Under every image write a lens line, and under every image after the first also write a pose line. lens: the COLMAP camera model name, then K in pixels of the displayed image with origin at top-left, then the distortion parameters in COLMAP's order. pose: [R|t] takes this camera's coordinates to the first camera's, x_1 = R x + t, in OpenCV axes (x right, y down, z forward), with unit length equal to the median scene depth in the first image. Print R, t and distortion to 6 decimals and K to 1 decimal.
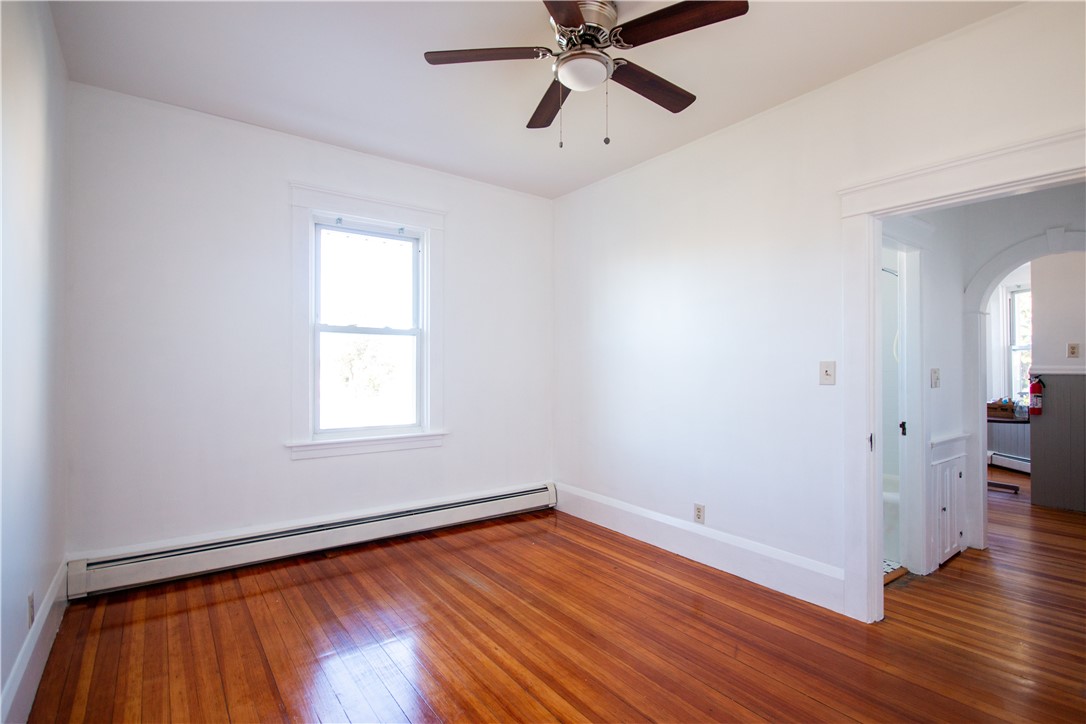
lens RADIAL K [[507.3, 0, 541.6], [0, 507.3, 360.0], [0, 0, 1]] dist [0.002751, -0.000825]
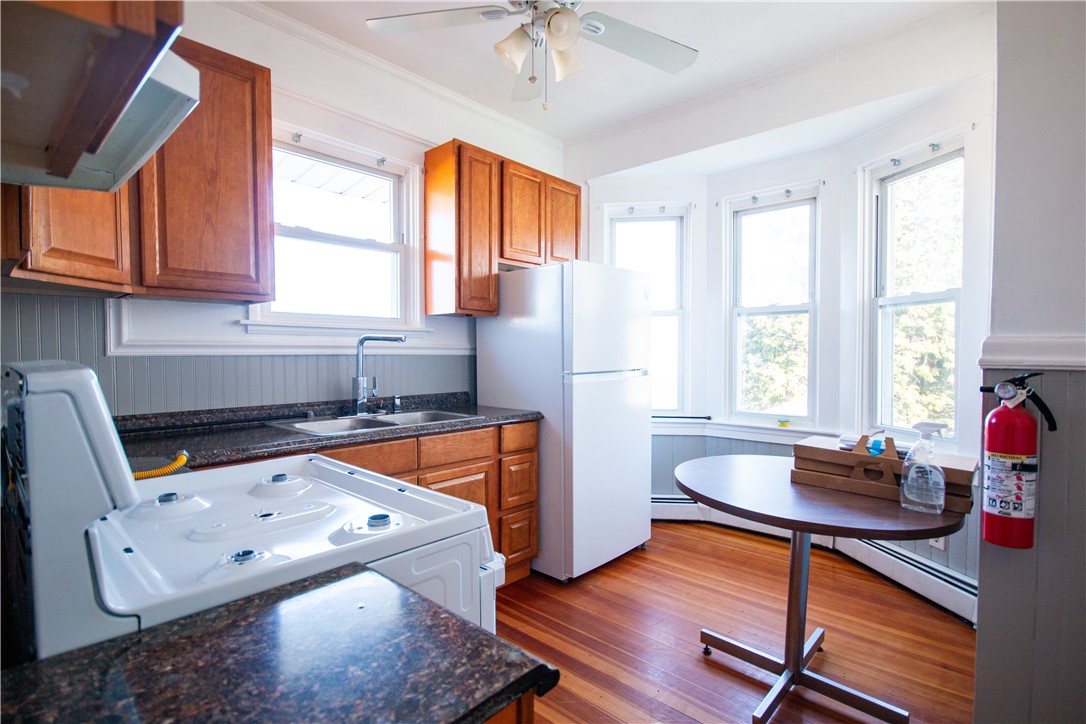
lens RADIAL K [[507.3, 0, 538.2], [0, 507.3, 360.4], [0, 0, 1]] dist [0.002751, -0.000825]
pose [[0.980947, -0.006405, 0.194170, 0.624680], [-0.001687, 0.999138, 0.041481, 0.013220], [-0.194268, -0.041018, 0.980091, 0.711076]]
